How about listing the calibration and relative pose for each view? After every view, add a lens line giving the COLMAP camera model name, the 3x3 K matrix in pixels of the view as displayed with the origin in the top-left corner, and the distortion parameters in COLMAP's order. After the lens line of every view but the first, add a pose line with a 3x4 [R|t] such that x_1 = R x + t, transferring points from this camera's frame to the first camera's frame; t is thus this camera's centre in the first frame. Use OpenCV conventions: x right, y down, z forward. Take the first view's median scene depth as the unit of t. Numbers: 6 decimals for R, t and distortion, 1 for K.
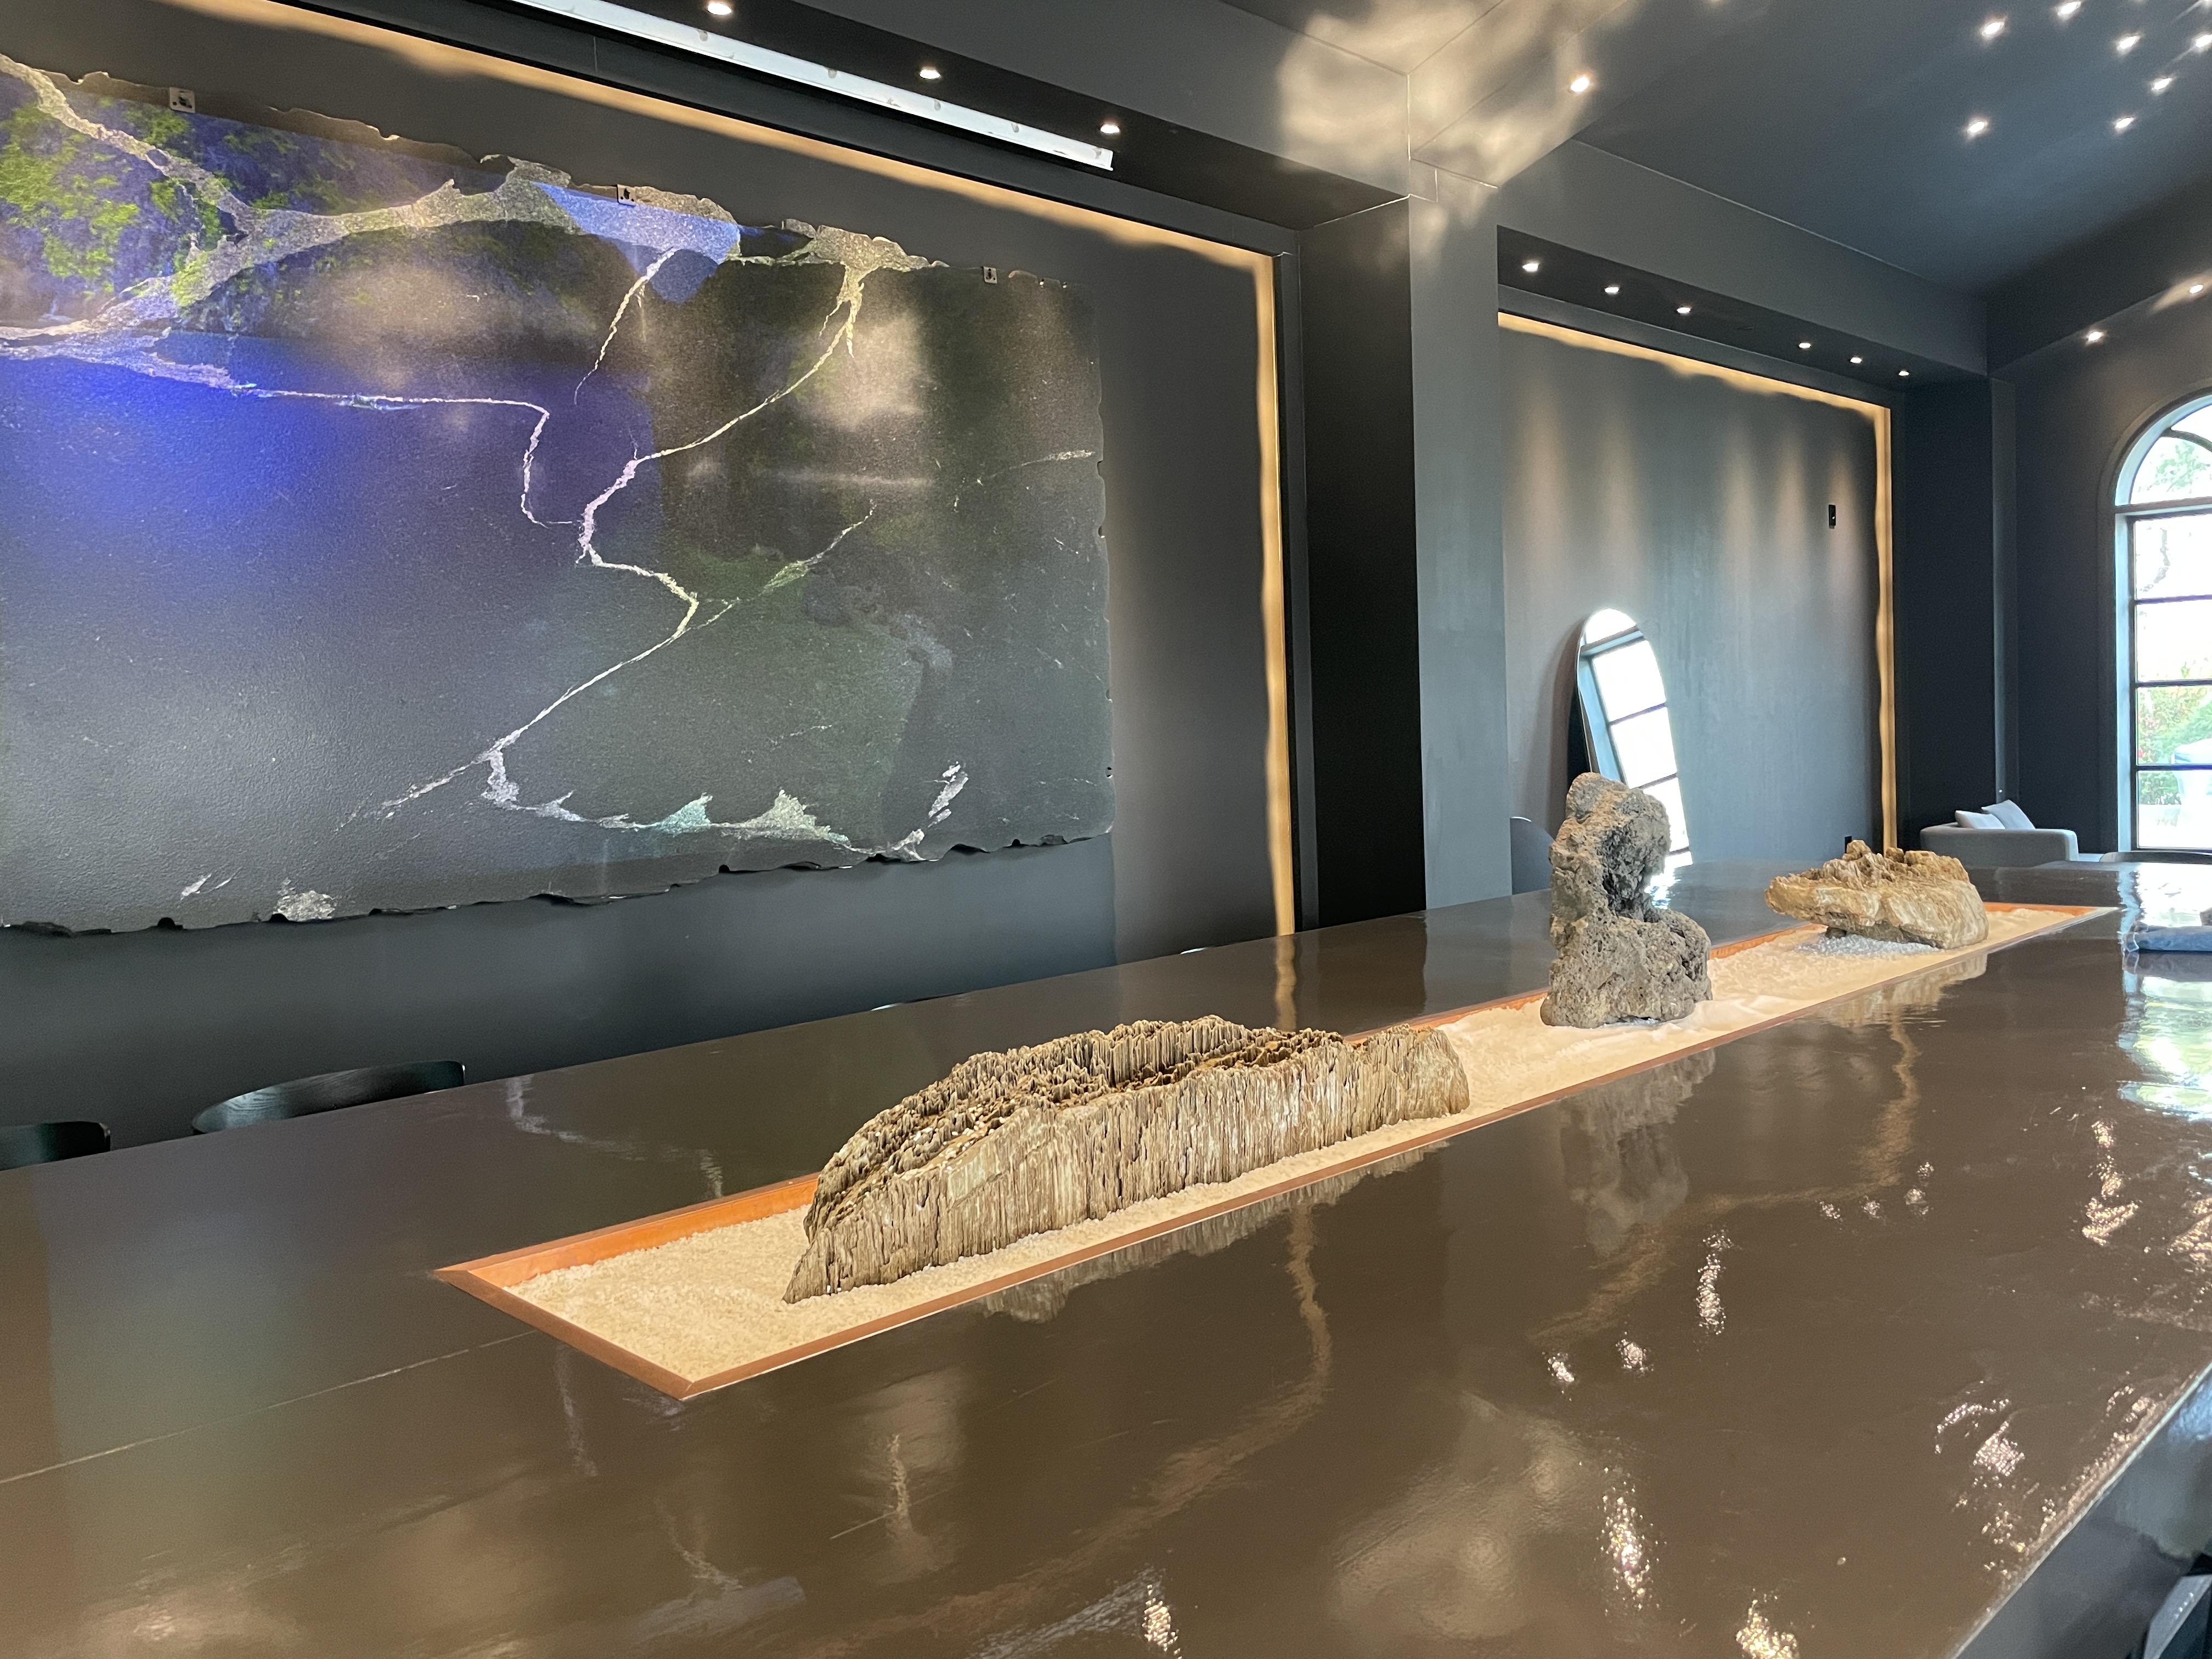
lens RADIAL K [[1688.1, 0, 1106.6], [0, 1688.1, 825.7], [0, 0, 1]] dist [-0.008725, -0.010291]
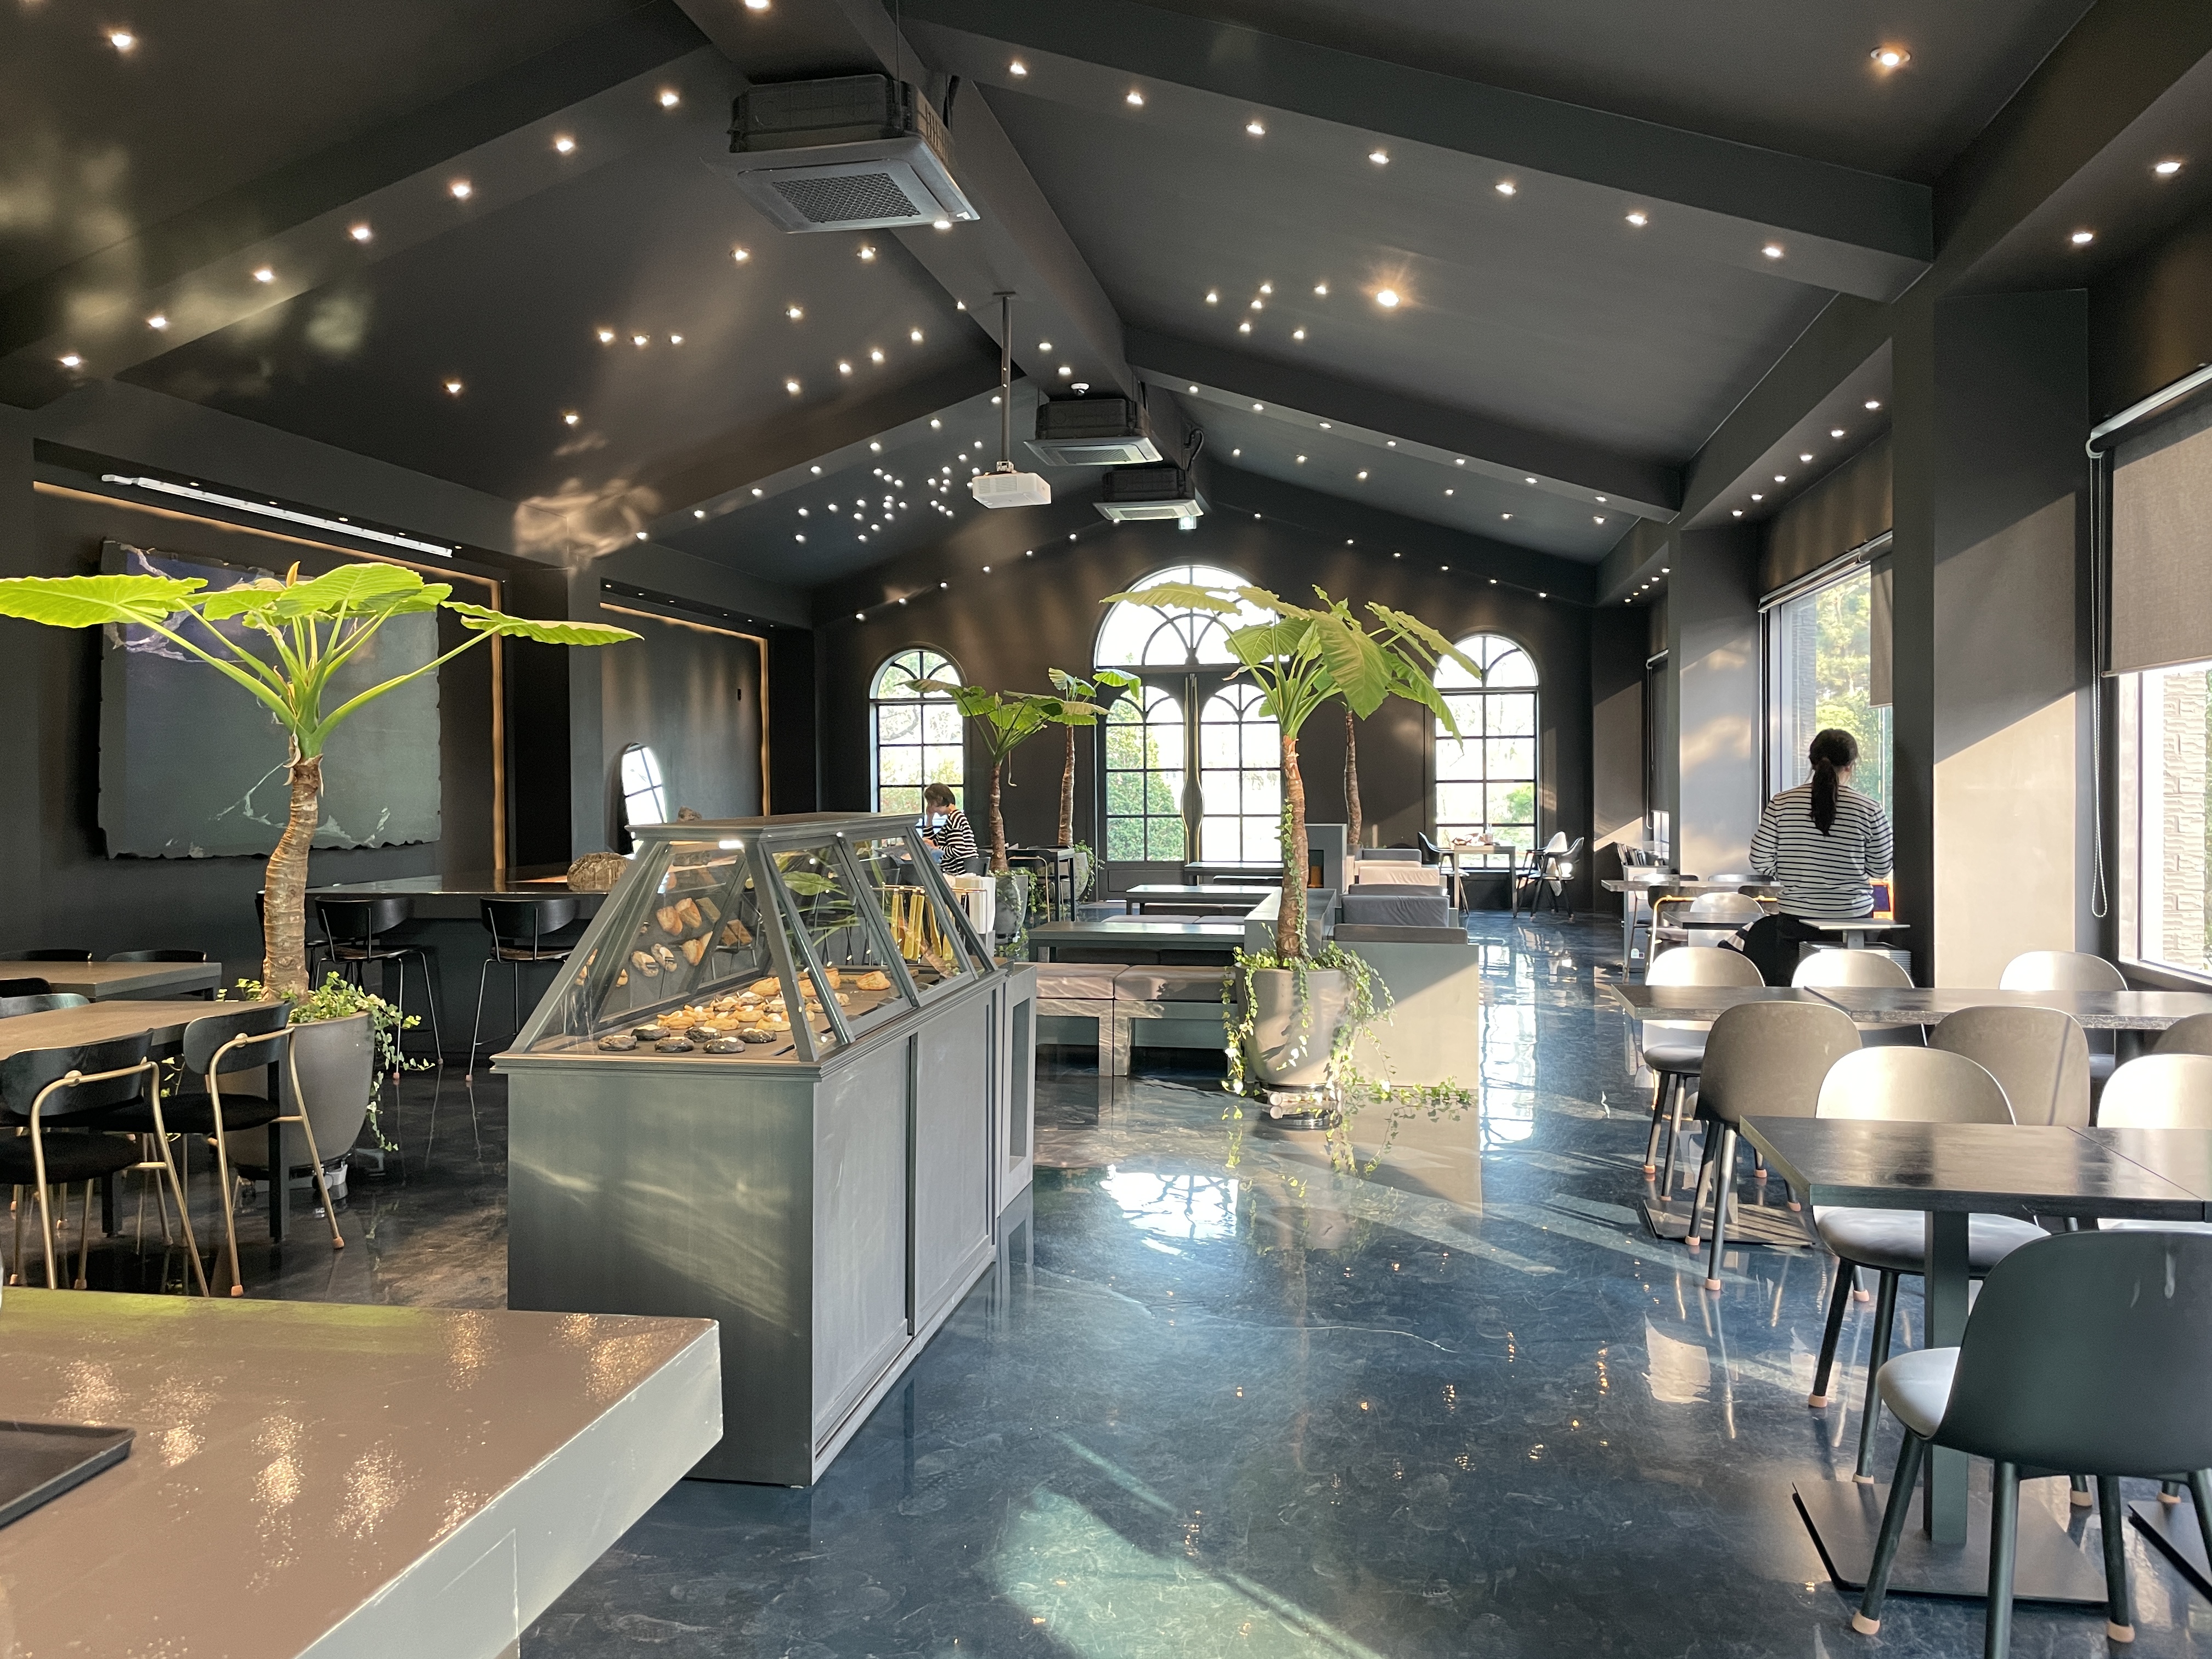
lens RADIAL K [[1688.1, 0, 1105.2], [0, 1688.1, 819.2], [0, 0, 1]] dist [-0.008725, -0.010291]
pose [[0.814670, 0.020245, 0.579572, -0.503717], [0.008544, 0.998863, -0.046901, 0.078314], [-0.579862, 0.043160, 0.813570, -1.181881]]
